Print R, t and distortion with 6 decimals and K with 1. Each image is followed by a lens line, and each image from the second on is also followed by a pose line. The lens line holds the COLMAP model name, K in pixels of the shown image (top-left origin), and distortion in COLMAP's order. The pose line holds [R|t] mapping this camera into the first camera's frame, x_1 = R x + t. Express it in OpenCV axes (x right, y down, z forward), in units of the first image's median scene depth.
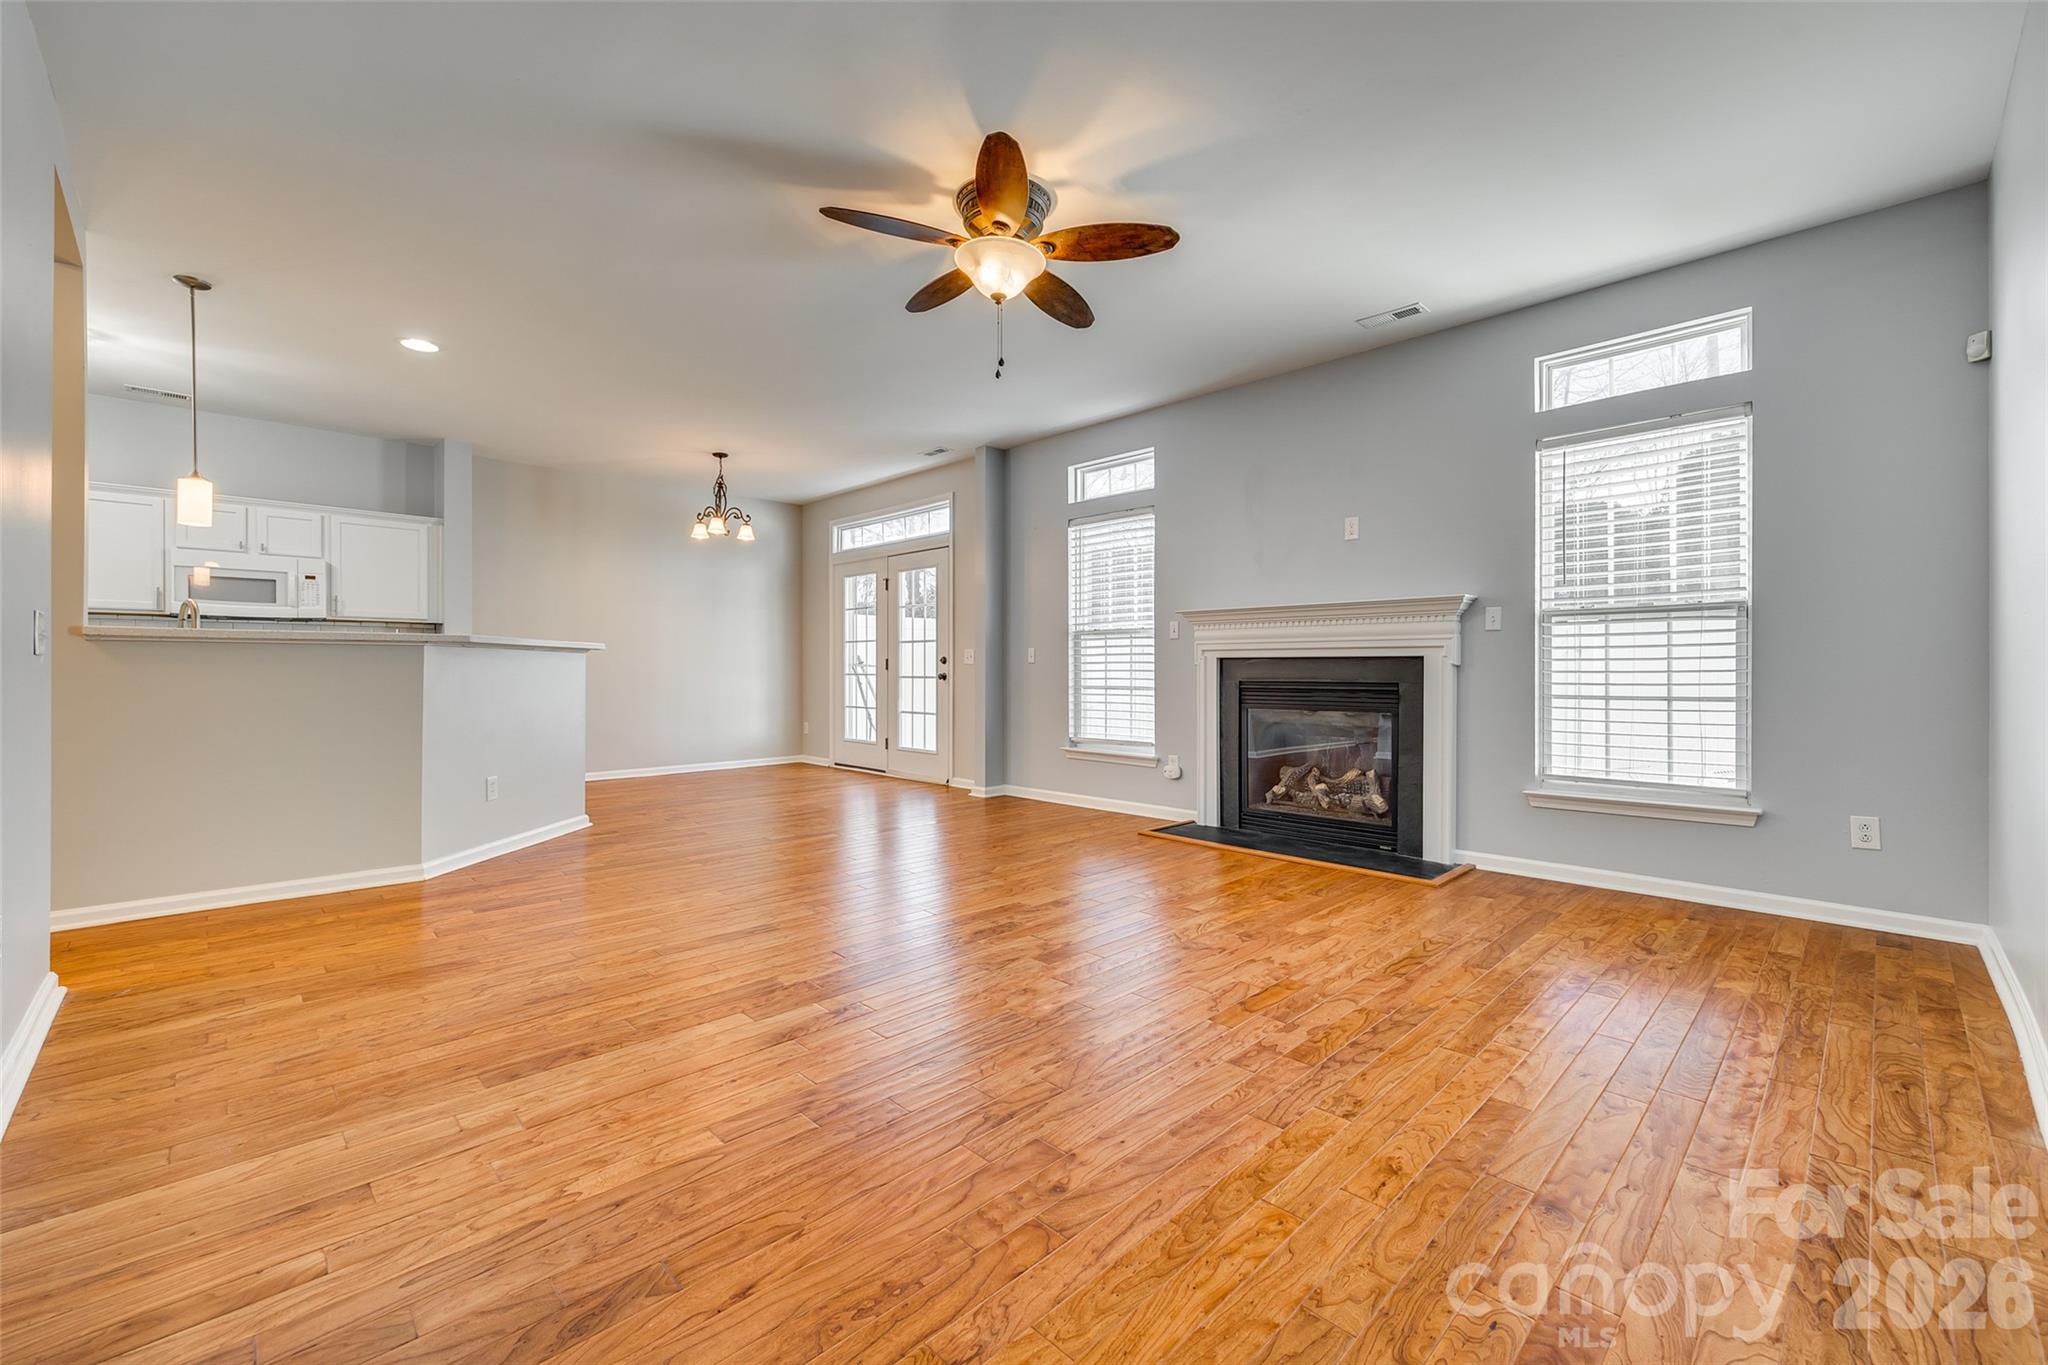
lens RADIAL K [[828.7, 0, 1033.0], [0, 828.7, 675.4], [0, 0, 1]] dist [-0.004340, 0.000336]
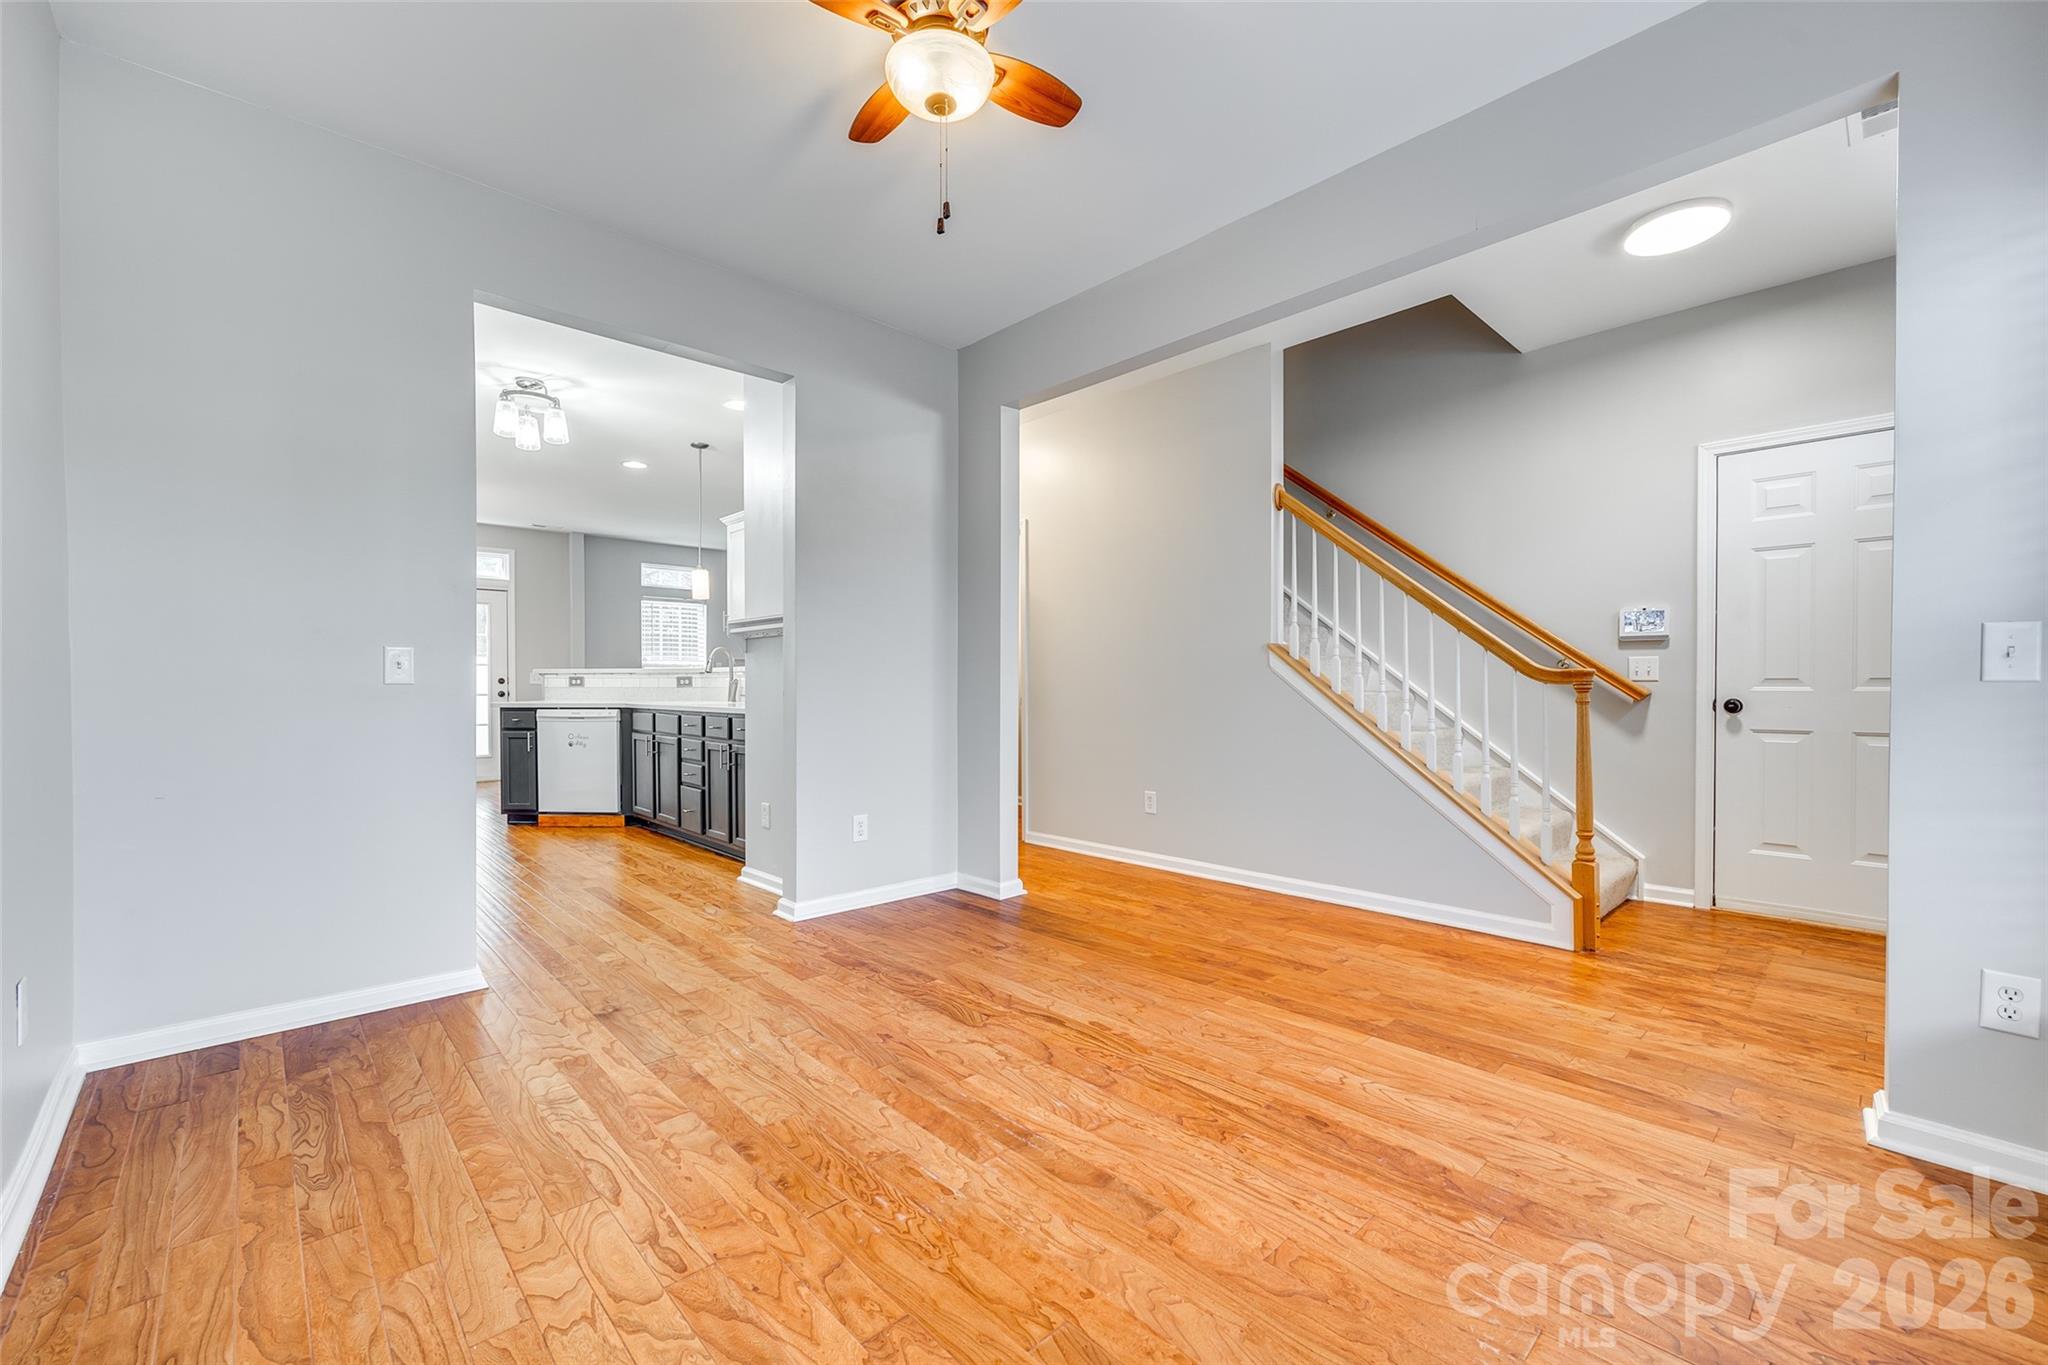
lens RADIAL K [[828.7, 0, 1019.3], [0, 828.7, 692.1], [0, 0, 1]] dist [-0.004340, 0.000336]
pose [[0.033210, -0.011816, 0.999379, -1.394987], [0.009136, 0.999892, 0.011518, -0.008907], [-0.999407, 0.008748, 0.033314, 0.189241]]
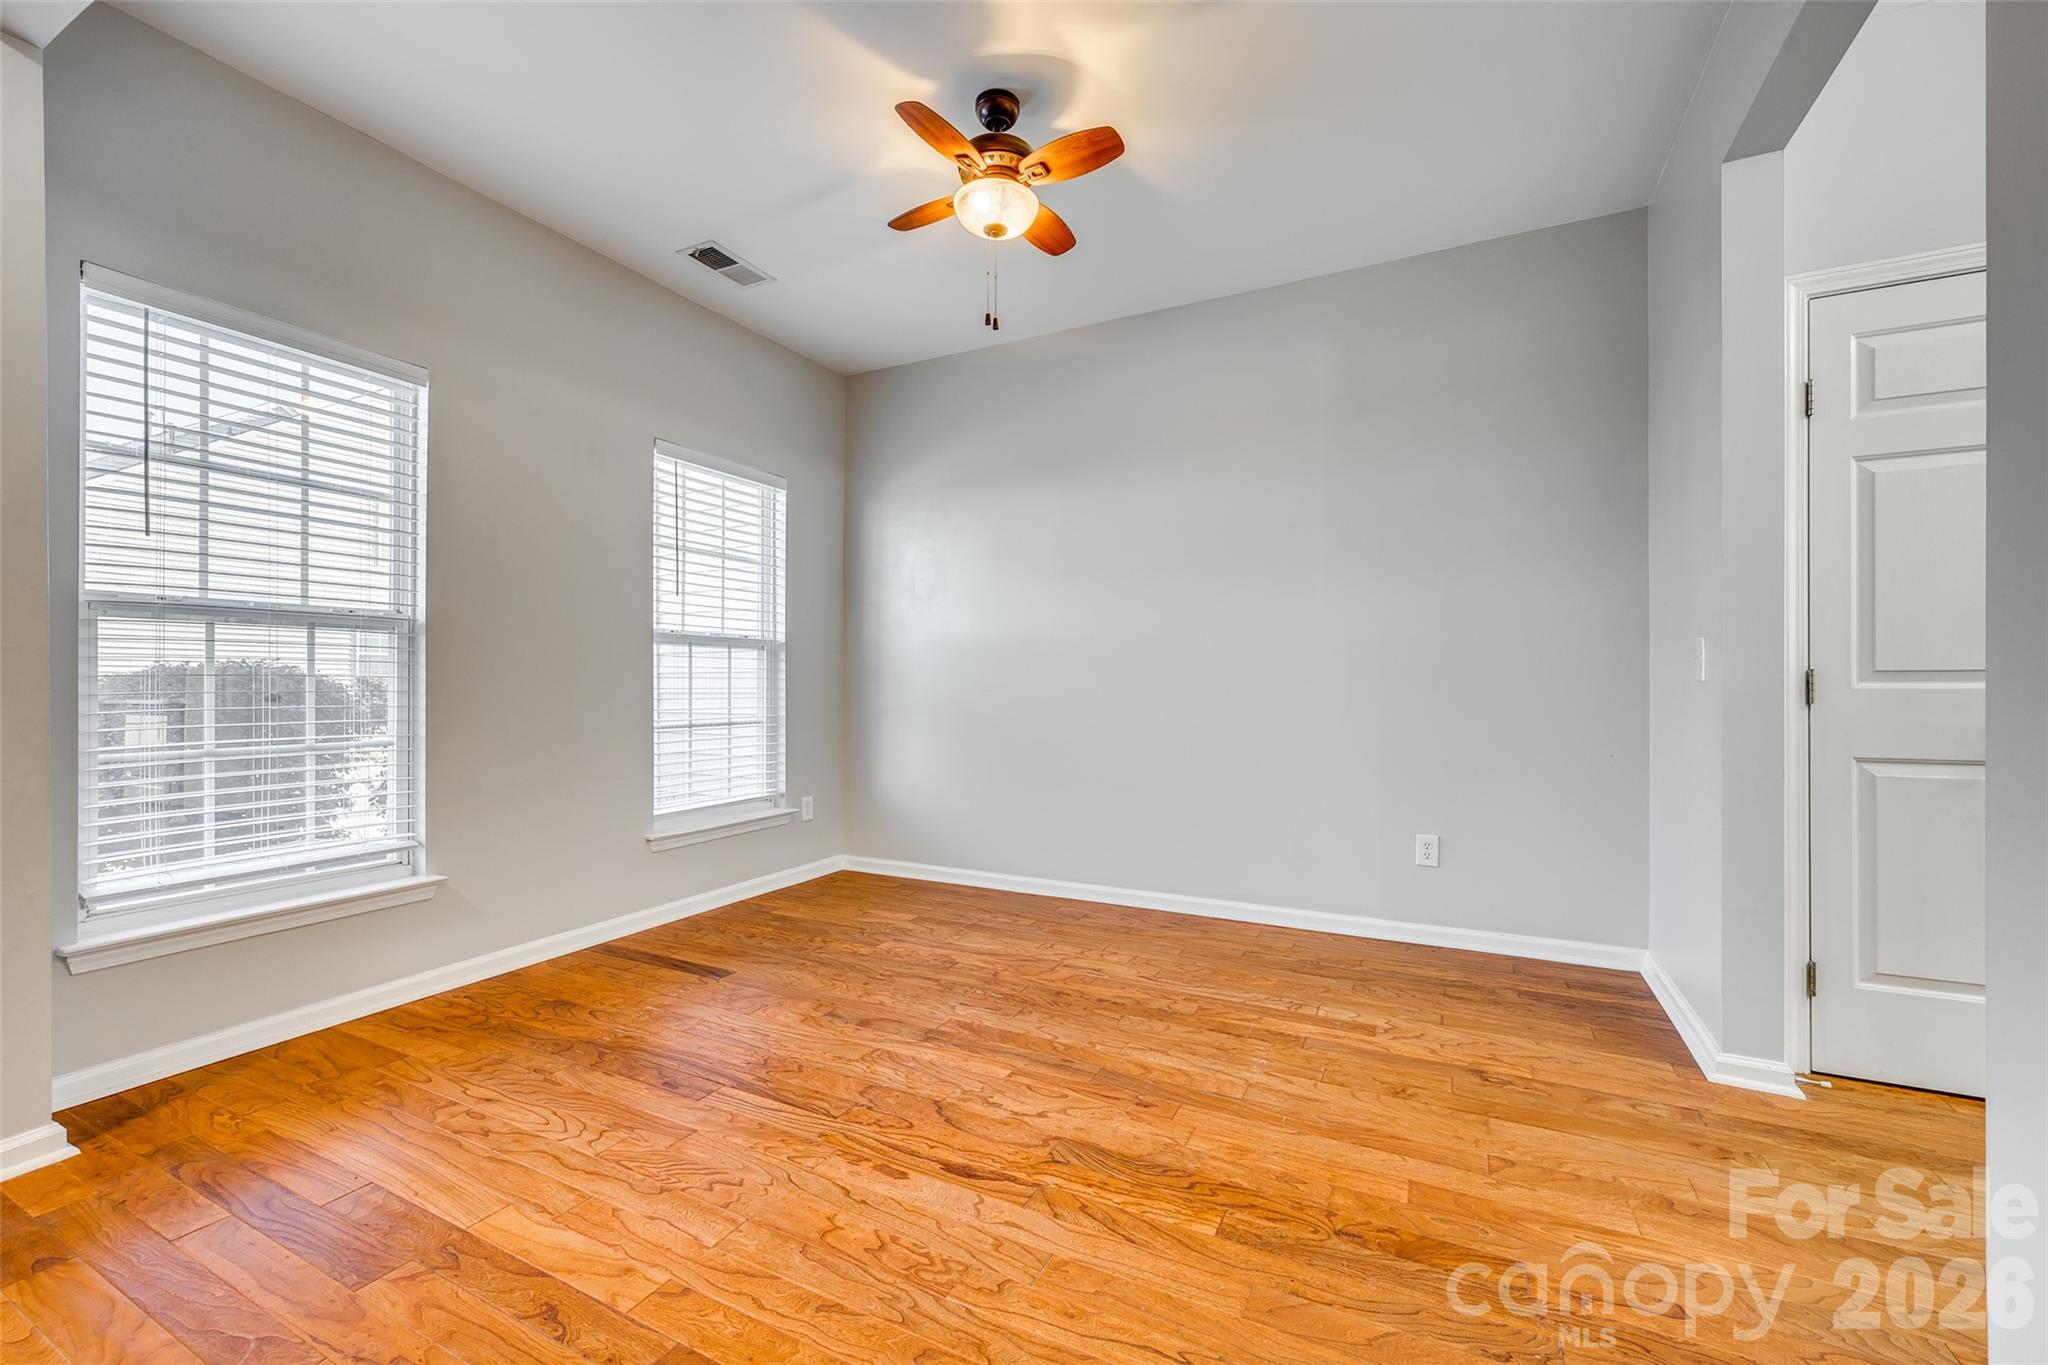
lens RADIAL K [[828.7, 0, 1020.9], [0, 828.7, 682.2], [0, 0, 1]] dist [-0.004340, 0.000336]
pose [[0.307902, -0.004147, -0.951409, -0.775542], [-0.006032, 0.999962, -0.006310, -0.006018], [0.951399, 0.007681, 0.307866, 0.125870]]
